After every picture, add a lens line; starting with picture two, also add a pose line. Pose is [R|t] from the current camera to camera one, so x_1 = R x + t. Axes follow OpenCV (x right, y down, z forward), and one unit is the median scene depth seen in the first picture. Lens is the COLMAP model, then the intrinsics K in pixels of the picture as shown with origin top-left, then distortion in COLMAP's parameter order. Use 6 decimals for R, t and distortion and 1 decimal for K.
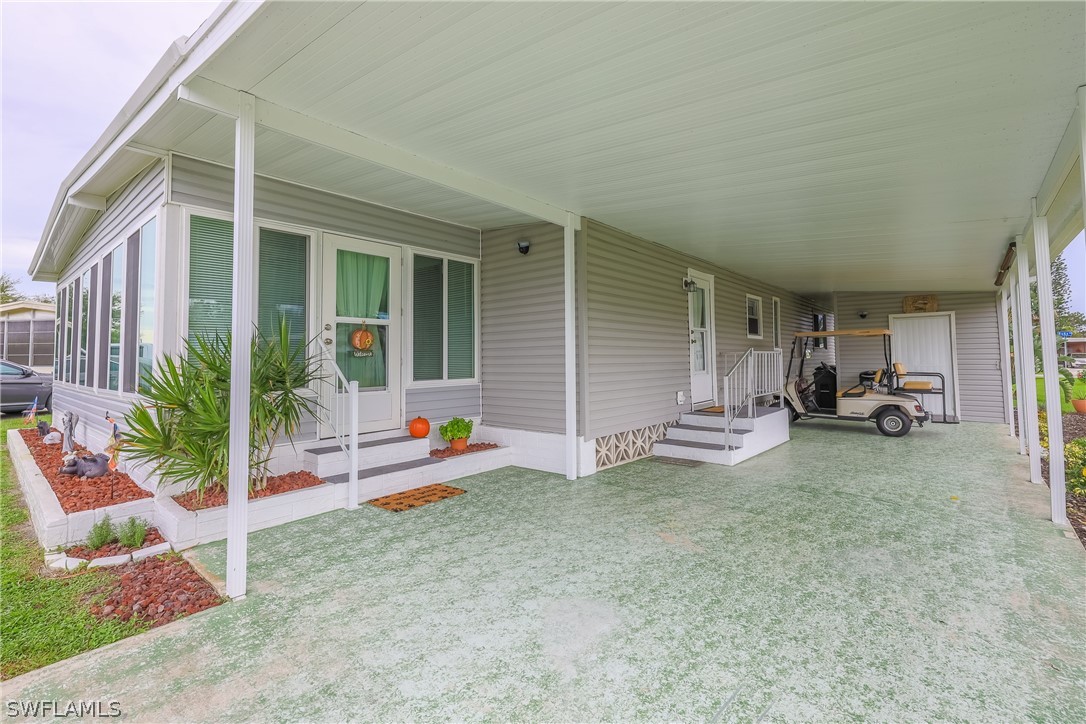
lens RADIAL K [[473.7, 0, 537.7], [0, 473.7, 335.2], [0, 0, 1]] dist [0.001086, -0.000242]
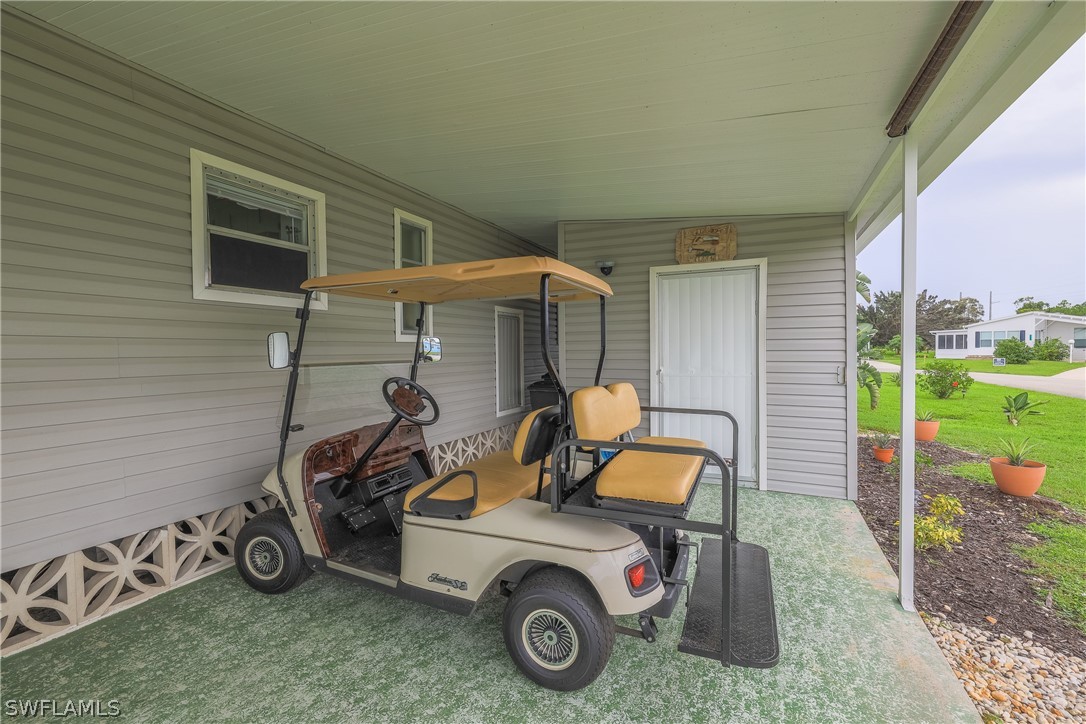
lens RADIAL K [[496.2, 0, 534.6], [0, 496.2, 356.6], [0, 0, 1]] dist [0.024626, 0.000108]
pose [[0.957793, -0.007544, 0.287361, 0.496922], [-0.006454, 0.998839, 0.047735, 0.022105], [-0.287387, -0.047575, 0.956632, 0.565838]]
